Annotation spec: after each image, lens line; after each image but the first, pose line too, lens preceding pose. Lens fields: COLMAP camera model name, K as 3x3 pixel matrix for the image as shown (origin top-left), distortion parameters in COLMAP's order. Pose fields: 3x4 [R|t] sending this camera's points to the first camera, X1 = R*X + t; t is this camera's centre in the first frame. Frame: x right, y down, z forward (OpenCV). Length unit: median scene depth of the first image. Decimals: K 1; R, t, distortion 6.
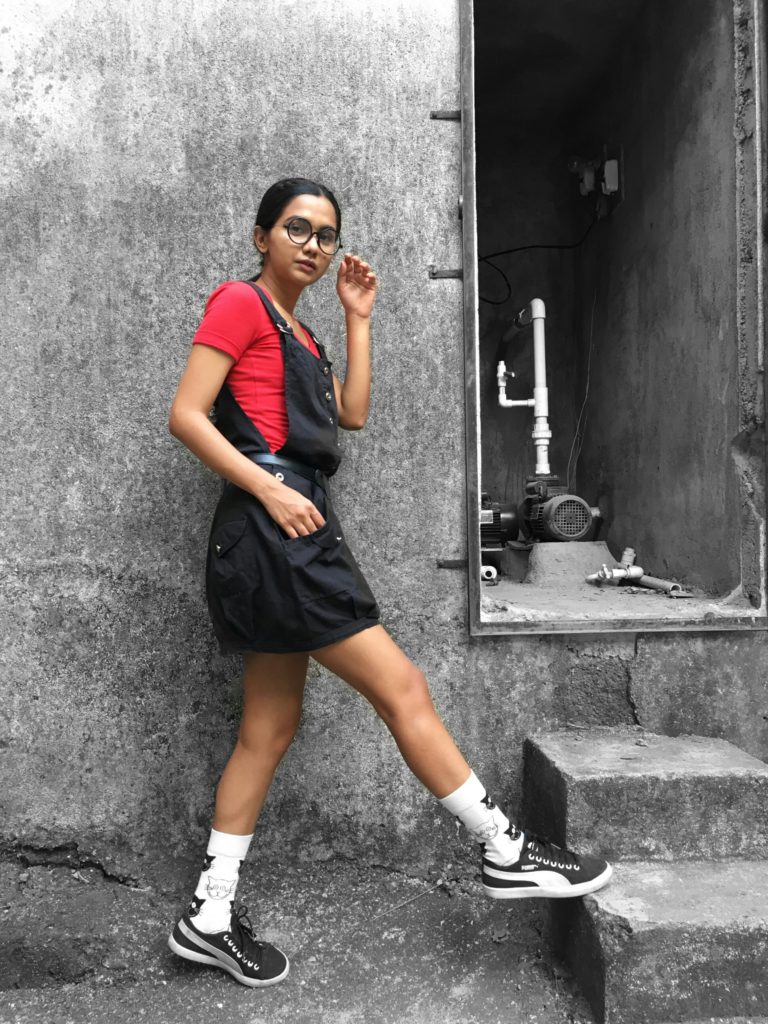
lens RADIAL K [[869.1, 0, 383.2], [0, 869.1, 510.0], [0, 0, 1]] dist [0.084294, -0.113527]
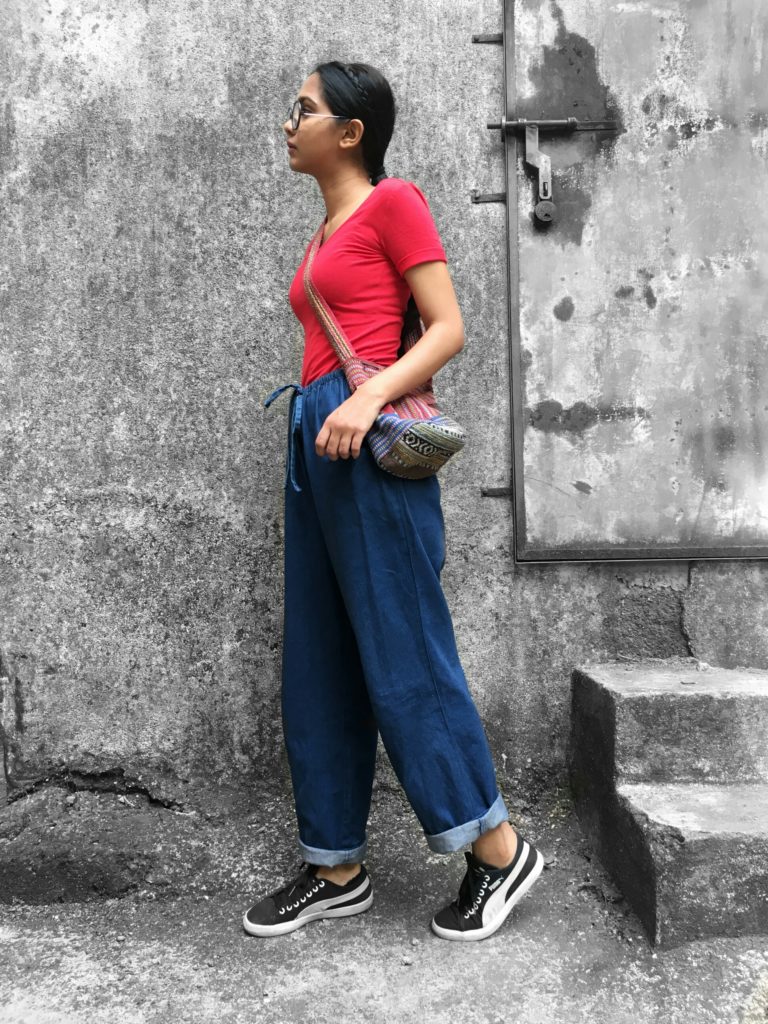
lens RADIAL K [[869.1, 0, 382.4], [0, 869.1, 509.5], [0, 0, 1]] dist [0.084294, -0.113527]
pose [[0.997954, -0.005968, -0.063657, 0.013172], [0.004929, 0.999852, -0.016463, 0.097449], [0.063746, 0.016116, 0.997836, 0.012320]]
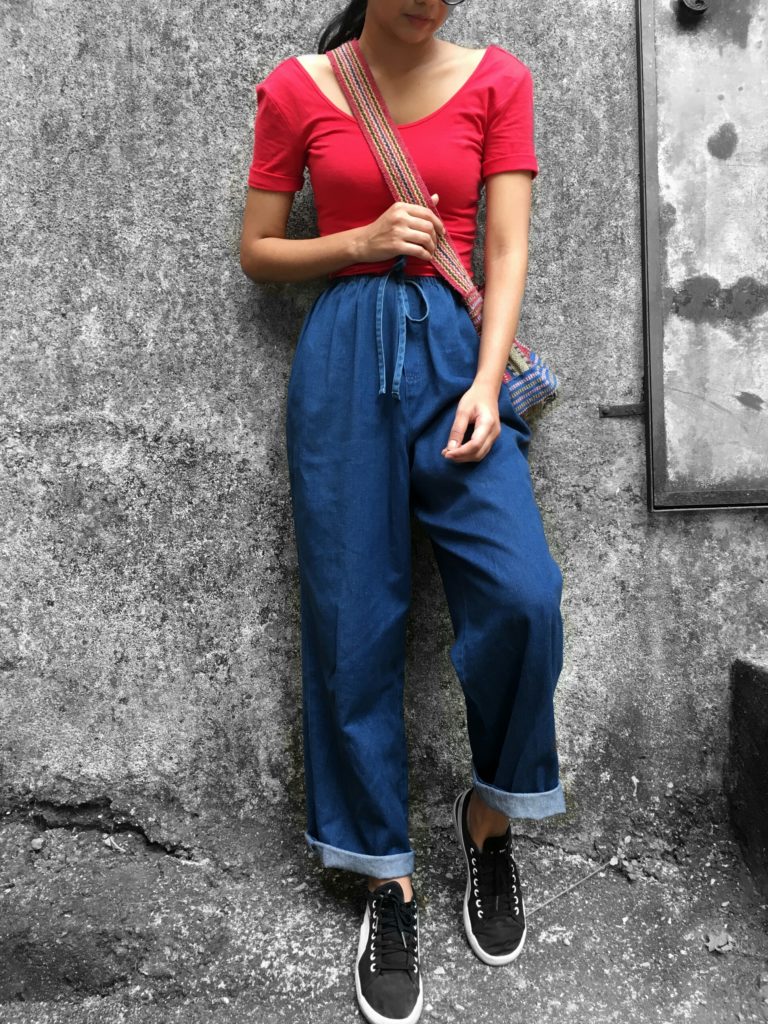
lens RADIAL K [[869.1, 0, 382.7], [0, 869.1, 510.1], [0, 0, 1]] dist [0.084294, -0.113527]
pose [[0.996334, -0.015722, -0.084095, -0.053556], [0.018698, 0.999222, 0.034726, 0.113476], [0.083483, -0.036171, 0.995853, 0.289421]]
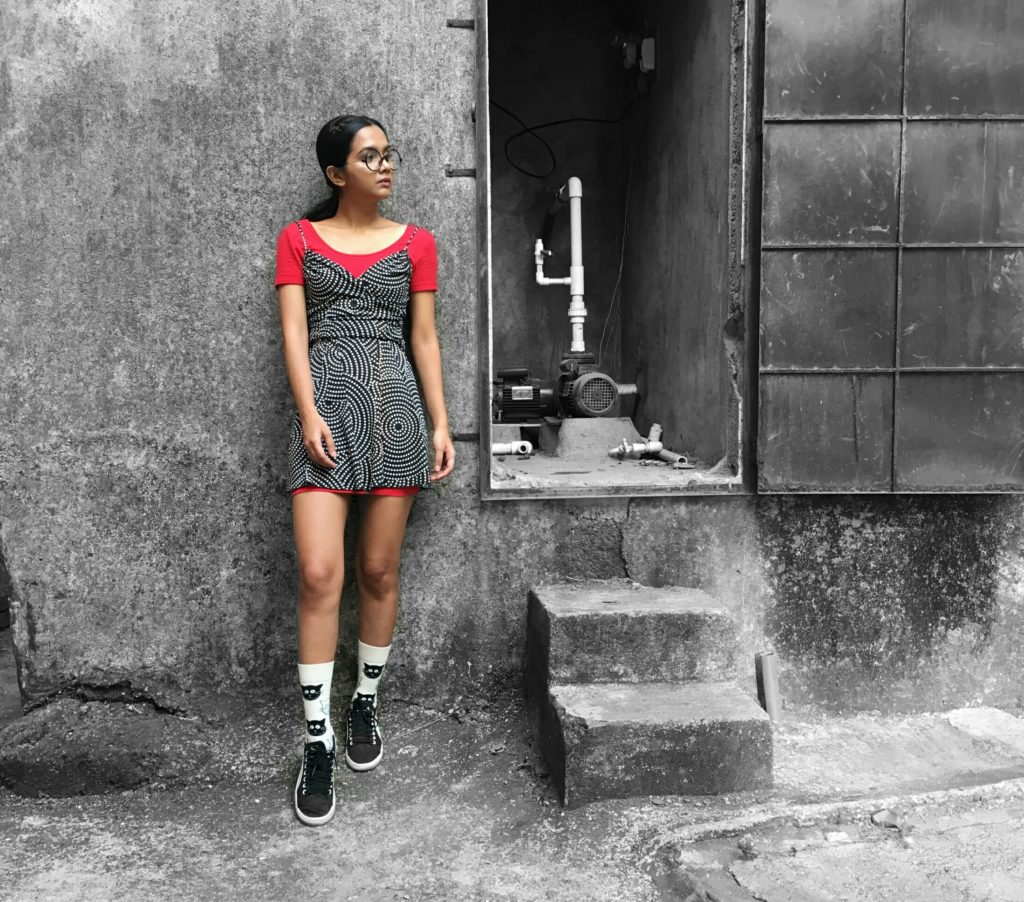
lens RADIAL K [[1022.8, 0, 506.2], [0, 1022.8, 451.6], [0, 0, 1]] dist [0.051472, 0.000000]
pose [[0.999190, 0.002945, 0.040141, 0.078454], [-0.005739, 0.997555, 0.069650, -0.011134], [-0.039838, -0.069824, 0.996764, -0.312568]]
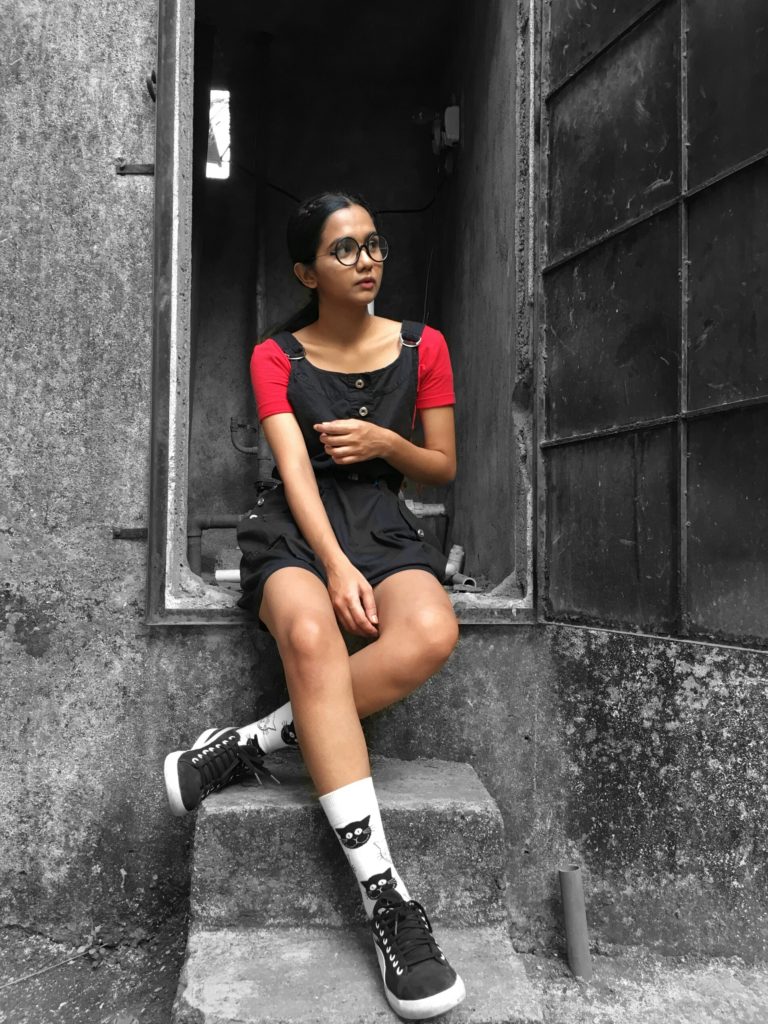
lens RADIAL K [[869.1, 0, 383.3], [0, 869.1, 509.4], [0, 0, 1]] dist [0.084294, -0.113527]
pose [[0.999782, 0.020769, 0.002013, 0.303551], [-0.020656, 0.998754, -0.045435, 0.071433], [-0.002954, 0.045384, 0.998965, 0.215665]]
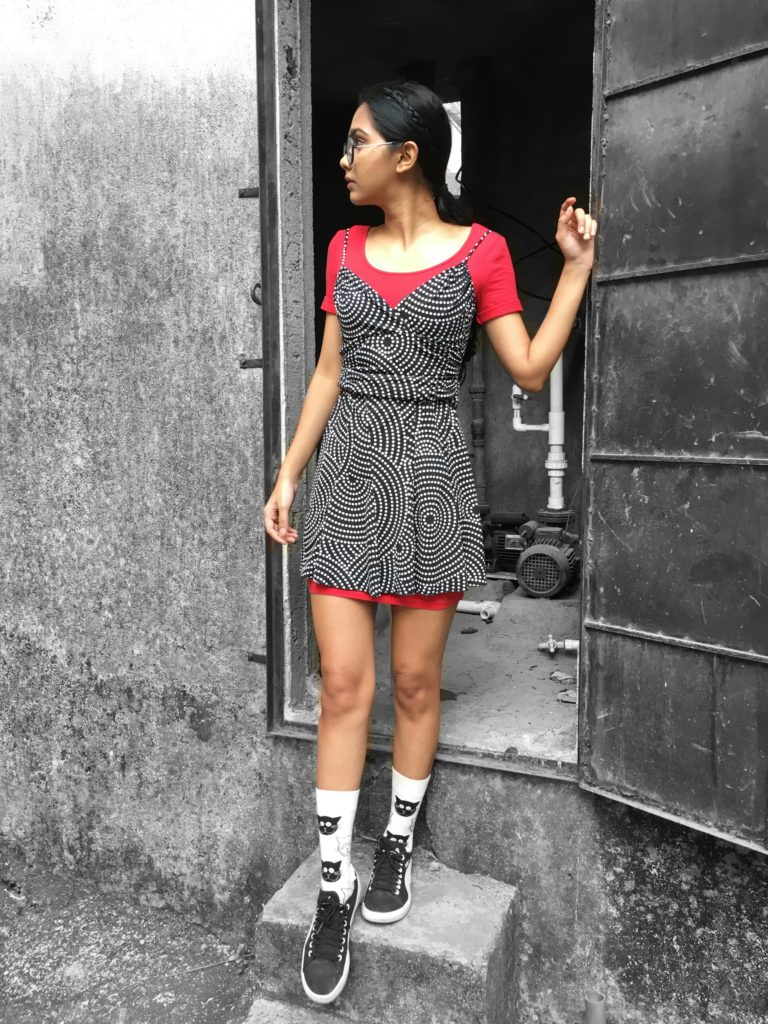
lens RADIAL K [[869.1, 0, 383.0], [0, 869.1, 509.9], [0, 0, 1]] dist [0.084294, -0.113527]
pose [[0.903307, 0.056297, -0.425286, 0.623731], [-0.003475, 0.992280, 0.123971, -0.231962], [0.428981, -0.110506, 0.896528, 0.184472]]
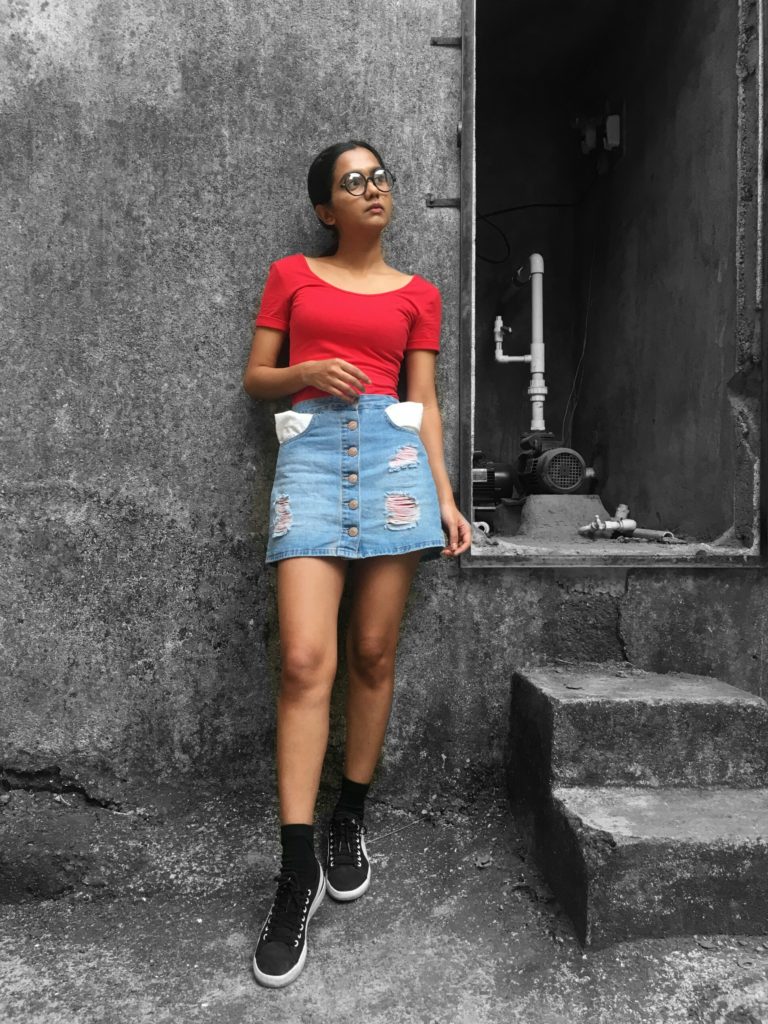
lens RADIAL K [[869.1, 0, 382.6], [0, 869.1, 509.8], [0, 0, 1]] dist [0.084294, -0.113527]
pose [[0.999793, 0.019949, 0.003952, 0.006229], [-0.019966, 0.999791, 0.004309, 0.074696], [-0.003865, -0.004387, 0.999983, 0.008693]]
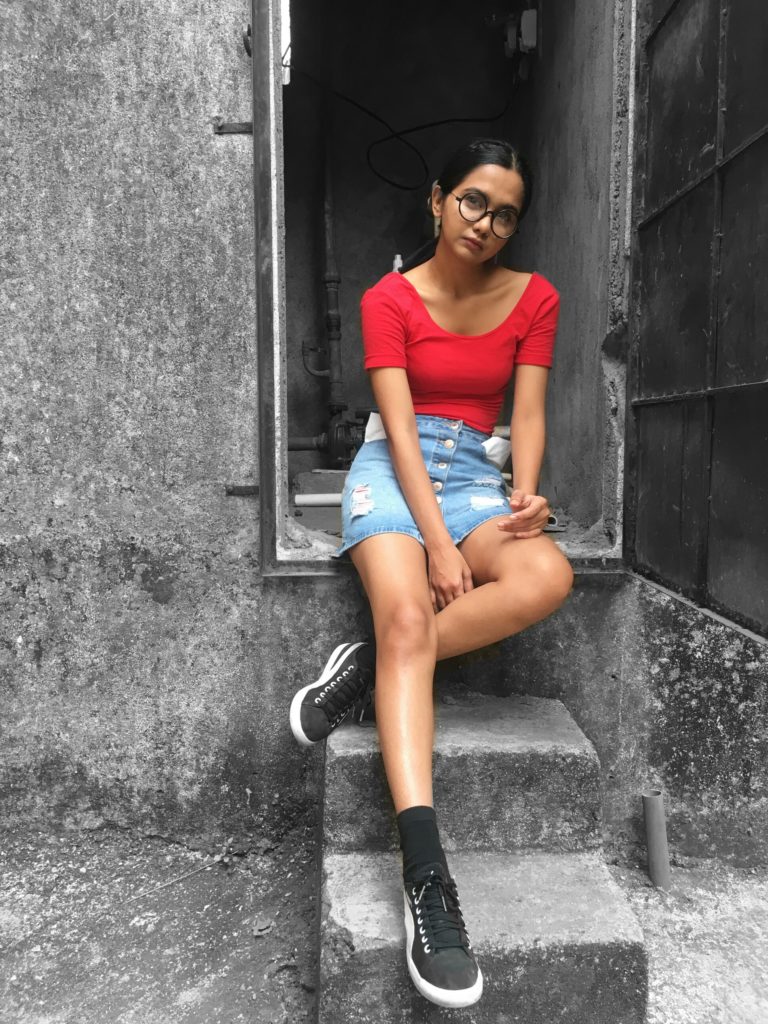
lens RADIAL K [[869.1, 0, 382.4], [0, 869.1, 509.9], [0, 0, 1]] dist [0.084294, -0.113527]
pose [[0.999091, 0.014547, -0.040074, 0.246690], [-0.010753, 0.995578, 0.093322, 0.001028], [0.041254, -0.092806, 0.994829, 0.174350]]
